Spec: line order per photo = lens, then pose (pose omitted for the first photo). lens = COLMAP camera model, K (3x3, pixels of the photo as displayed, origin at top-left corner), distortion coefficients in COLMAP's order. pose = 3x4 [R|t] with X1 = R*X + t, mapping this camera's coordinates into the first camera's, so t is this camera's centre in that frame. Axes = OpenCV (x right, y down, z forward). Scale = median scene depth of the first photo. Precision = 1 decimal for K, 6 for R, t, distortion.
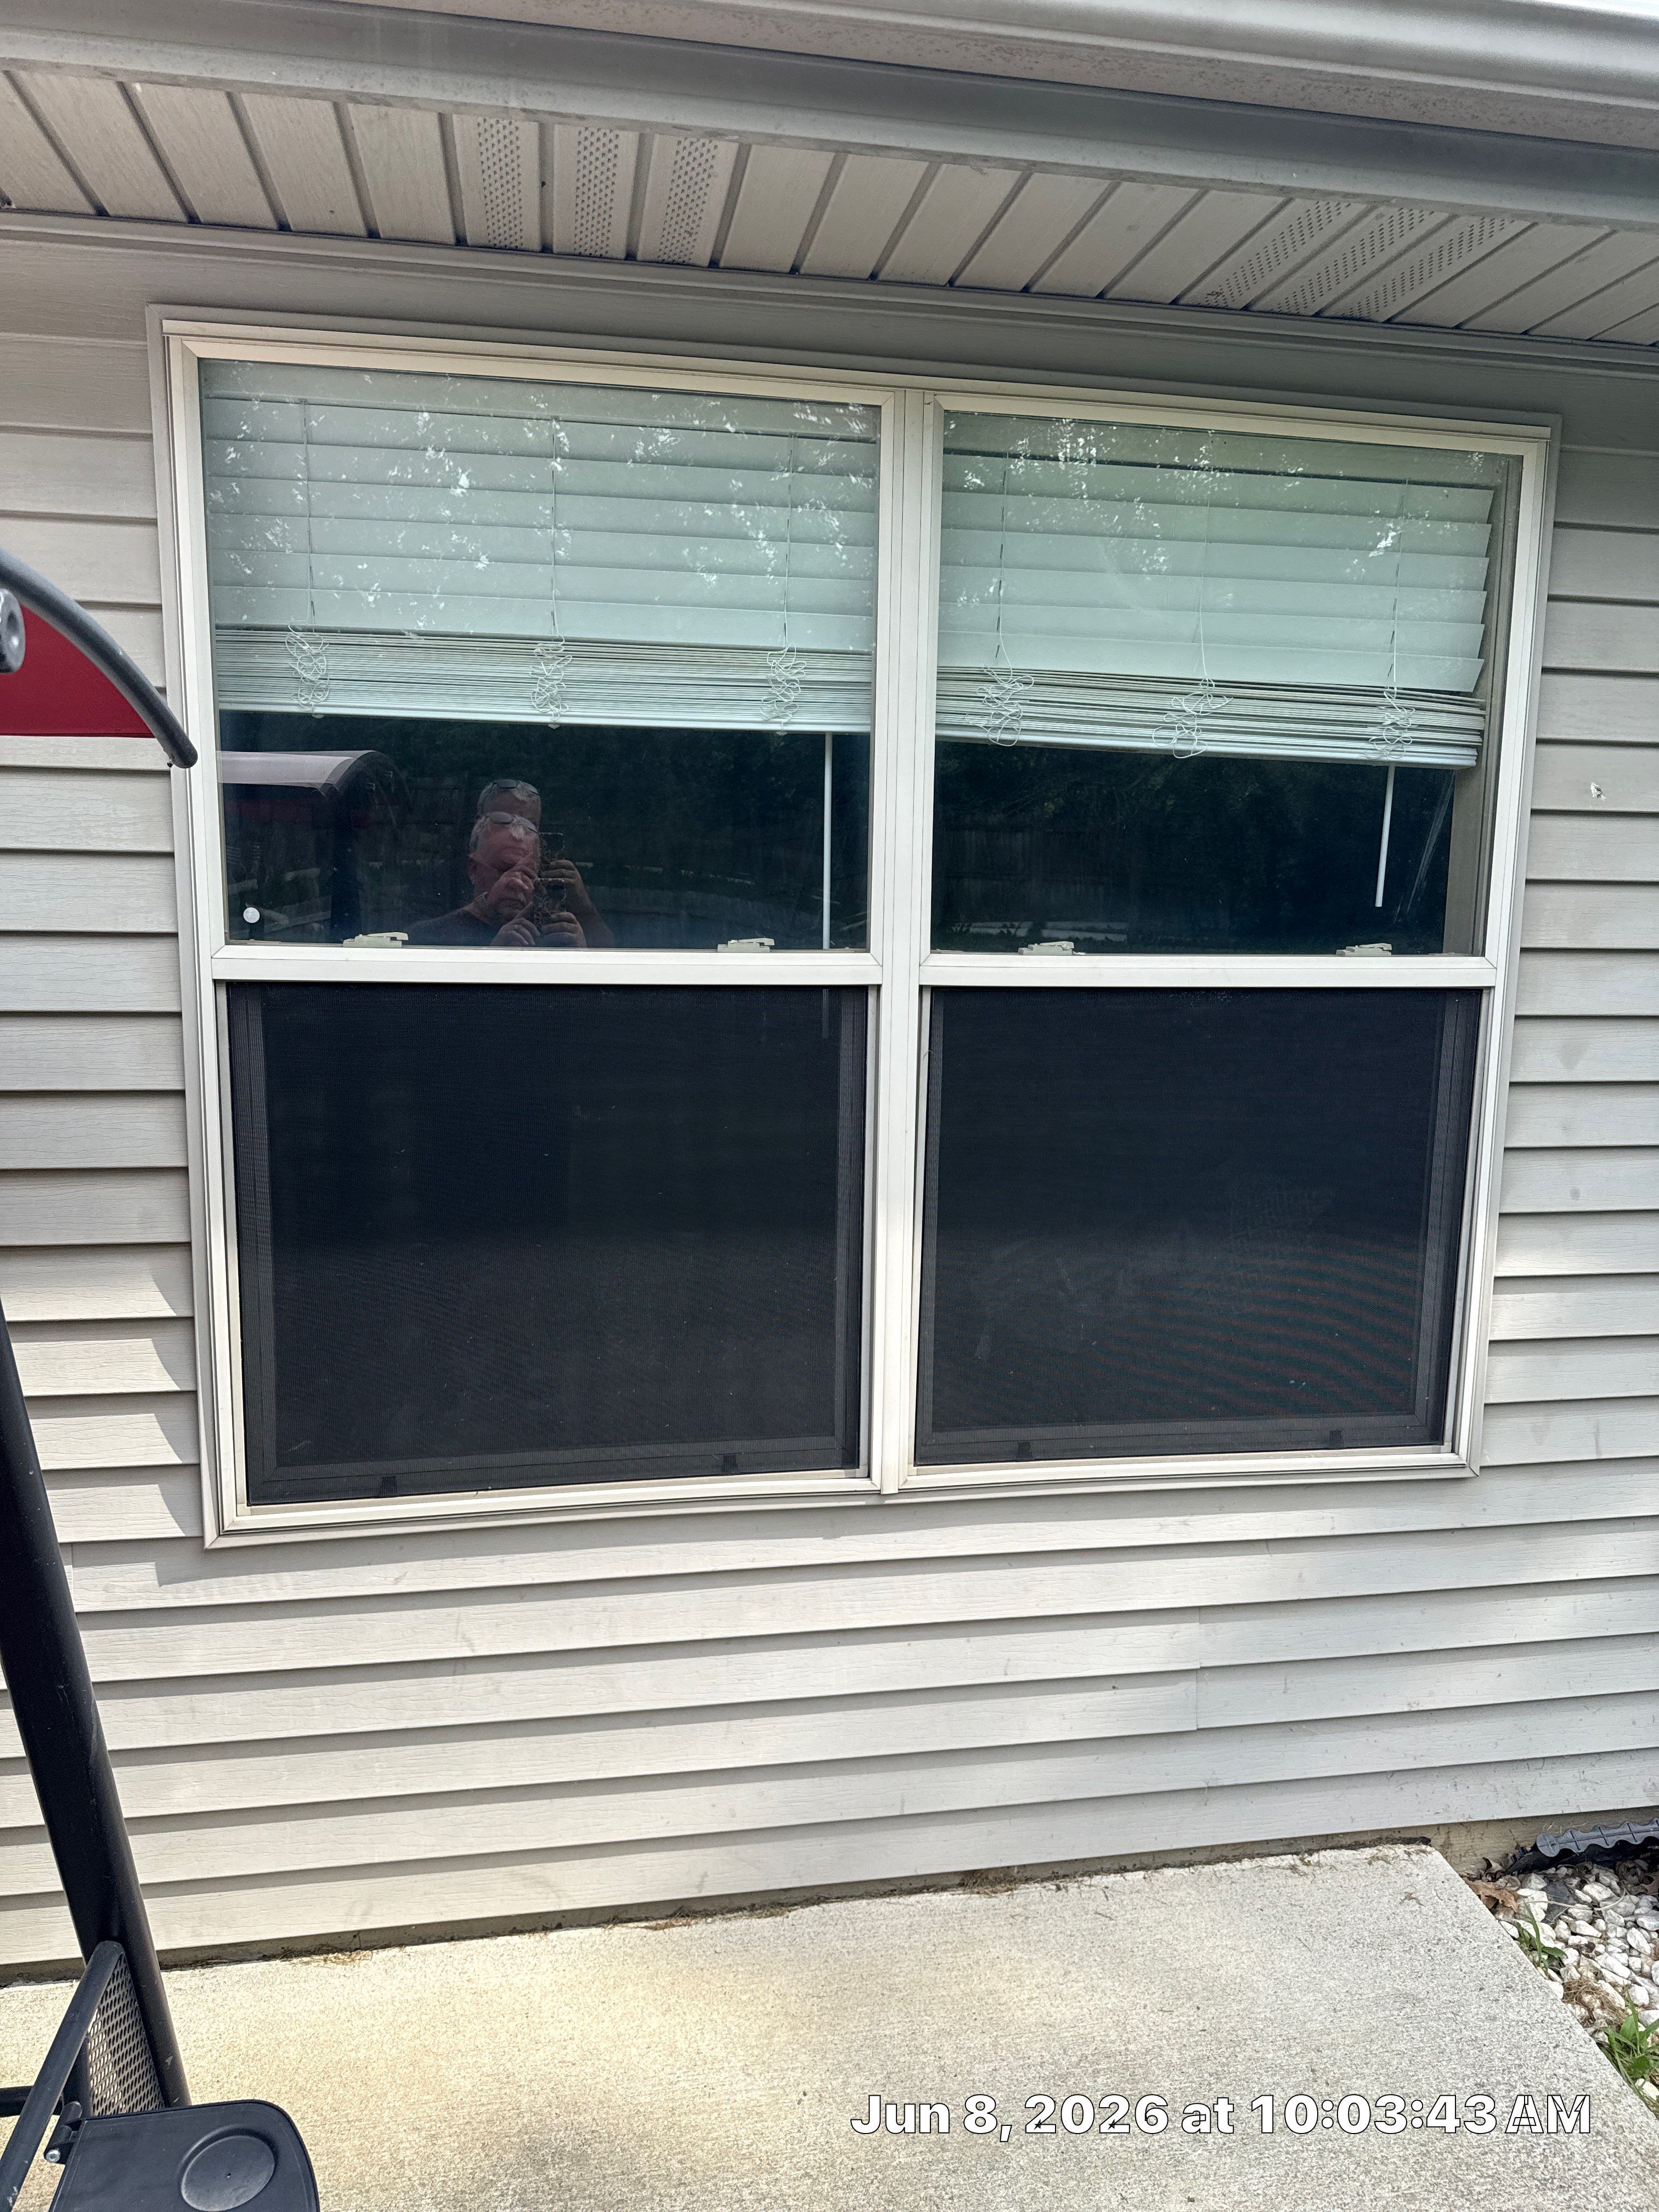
lens RADIAL K [[1539.0, 0, 829.5], [0, 1539.0, 1106.0], [0, 0, 1]] dist [0.072538, -0.053664]
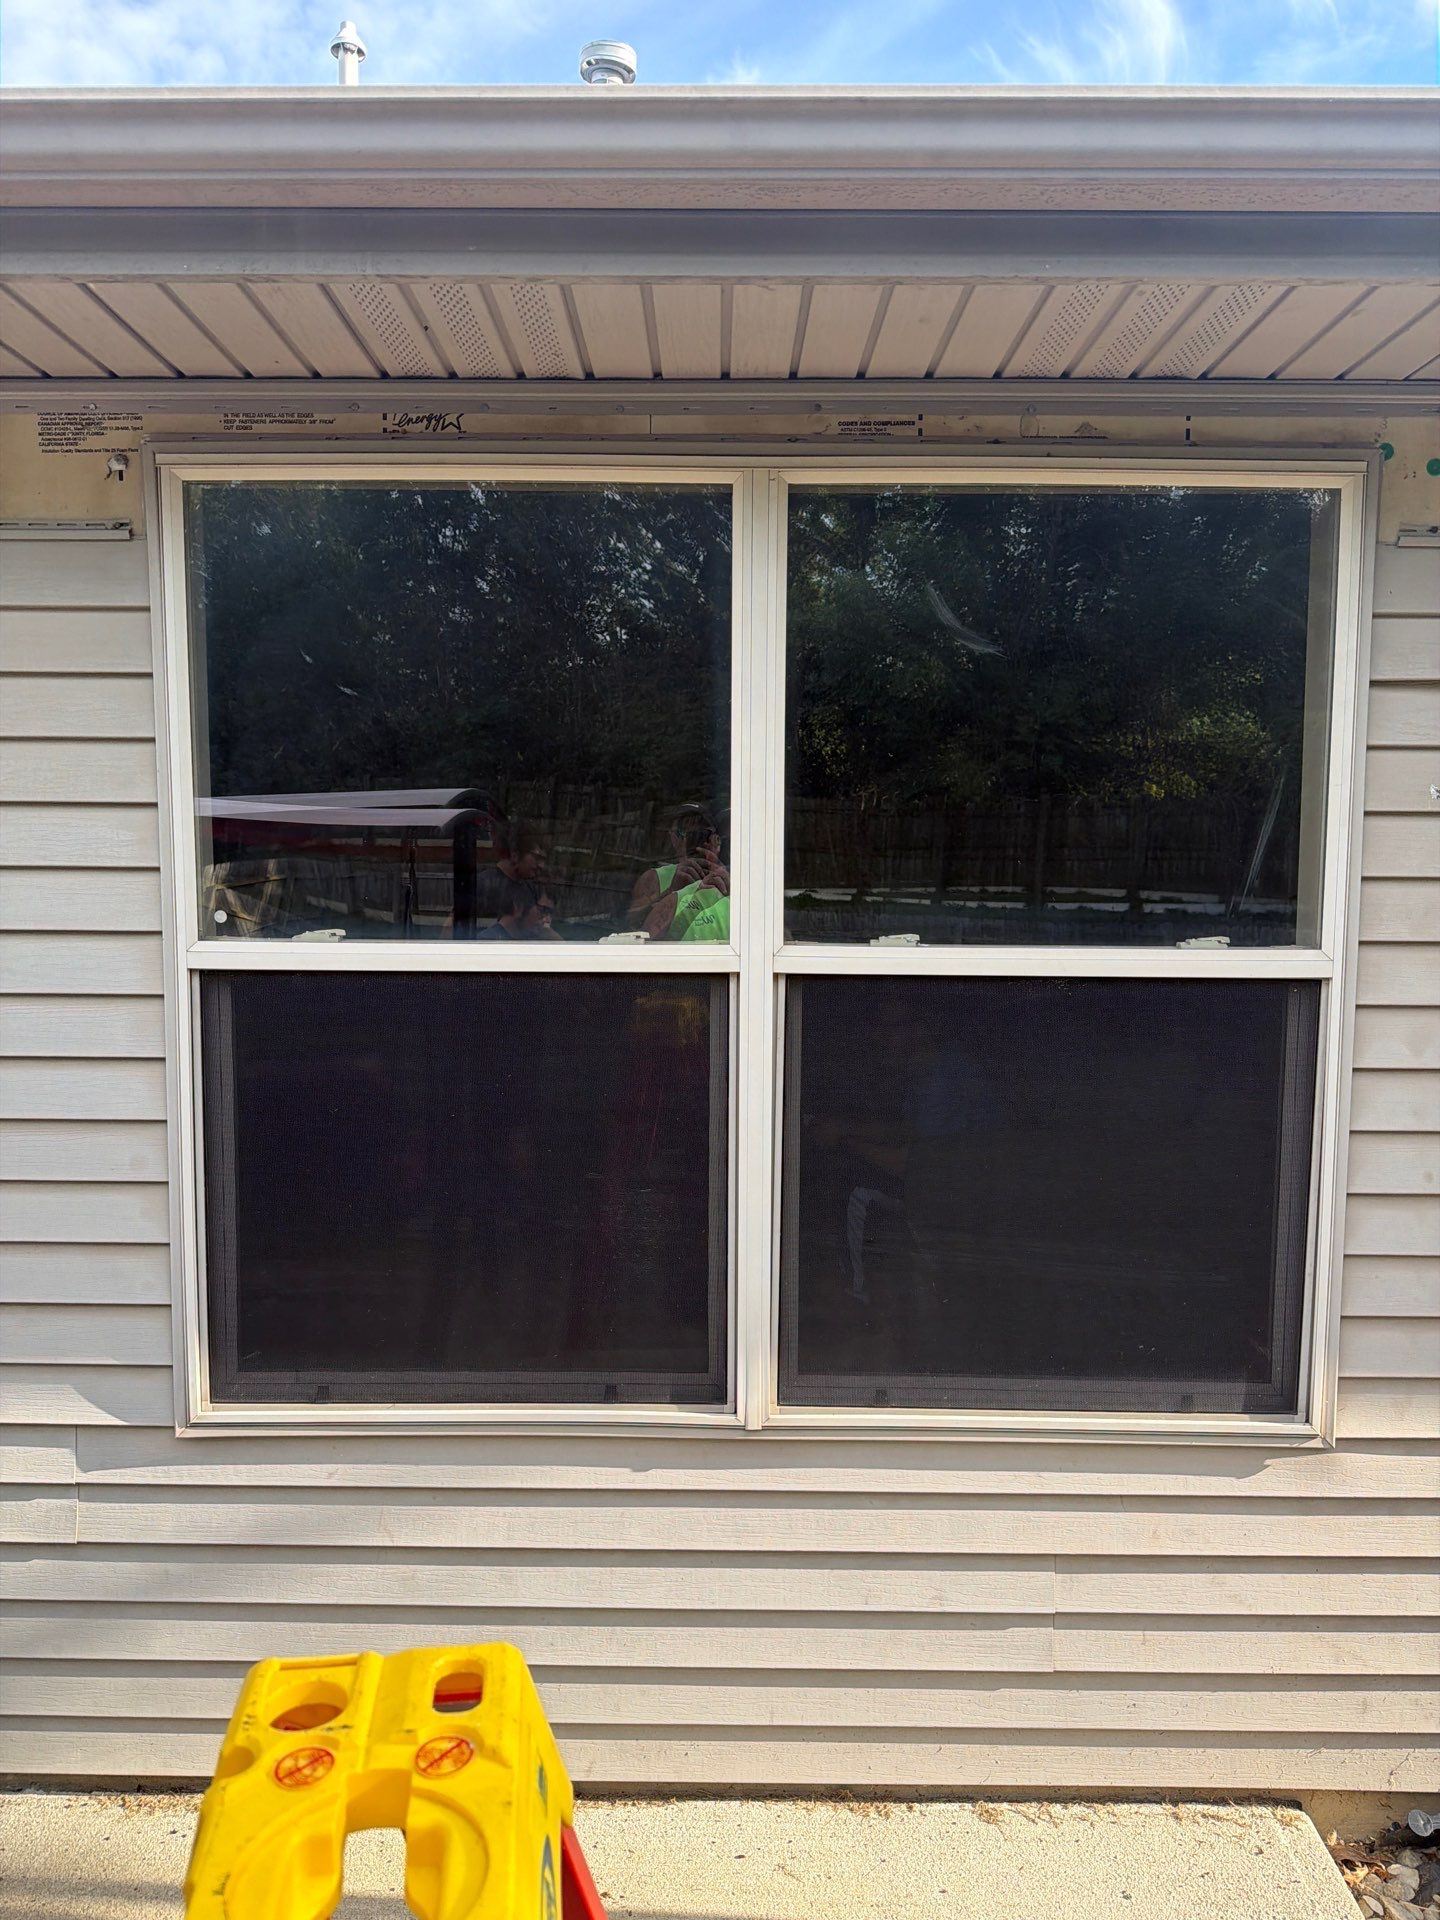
lens RADIAL K [[1337.3, 0, 713.1], [0, 1337.3, 986.6], [0, 0, 1]] dist [0.016196, 0.003066]
pose [[0.982753, 0.004161, -0.184875, 0.194008], [-0.016727, 0.997649, -0.066464, -0.002594], [0.184164, 0.068410, 0.980512, 0.029283]]
